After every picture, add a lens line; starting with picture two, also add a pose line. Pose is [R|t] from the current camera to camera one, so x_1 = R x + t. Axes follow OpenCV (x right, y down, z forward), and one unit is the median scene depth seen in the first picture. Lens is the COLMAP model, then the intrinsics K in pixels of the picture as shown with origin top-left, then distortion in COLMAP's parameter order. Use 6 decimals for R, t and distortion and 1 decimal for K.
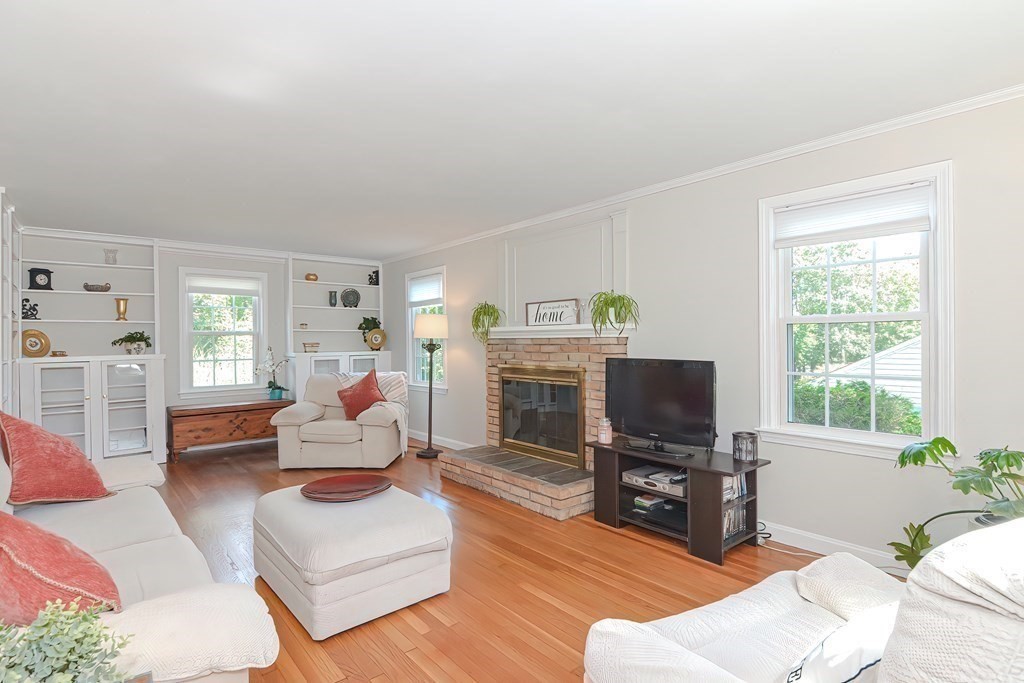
lens RADIAL K [[514.8, 0, 512.0], [0, 514.8, 341.5], [0, 0, 1]] dist [-0.001347, 0.000021]
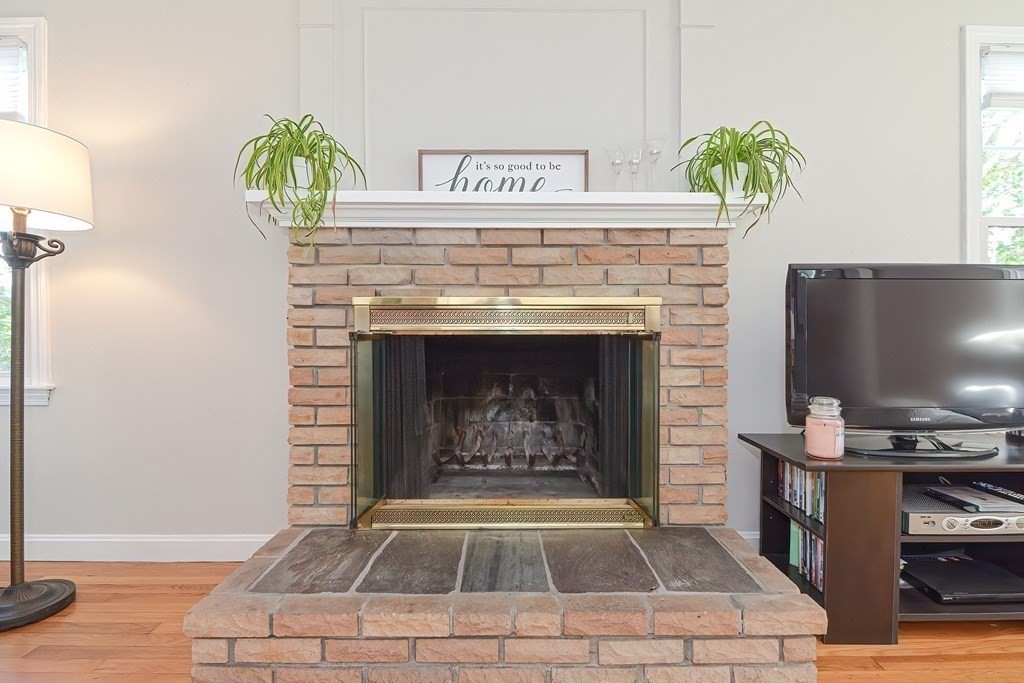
lens RADIAL K [[500.5, 0, 516.8], [0, 500.5, 343.3], [0, 0, 1]] dist [-0.010292, -0.001029]
pose [[0.633698, -0.004437, 0.773567, -0.227531], [-0.002140, 0.999970, 0.007489, 0.073953], [-0.773577, -0.006401, 0.633670, 0.691953]]
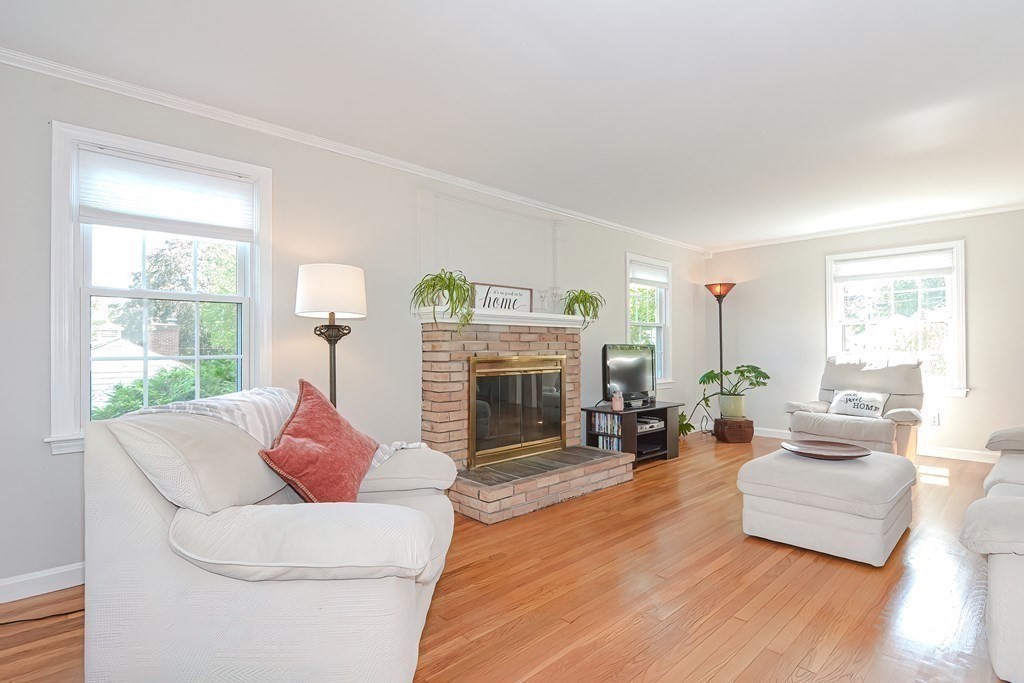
lens RADIAL K [[500.5, 0, 516.8], [0, 500.5, 343.3], [0, 0, 1]] dist [-0.010292, -0.001029]
pose [[-0.067530, 0.017655, 0.997561, -0.771878], [0.005371, 0.999835, -0.017332, 0.036956], [-0.997703, 0.004187, -0.067614, 0.986435]]
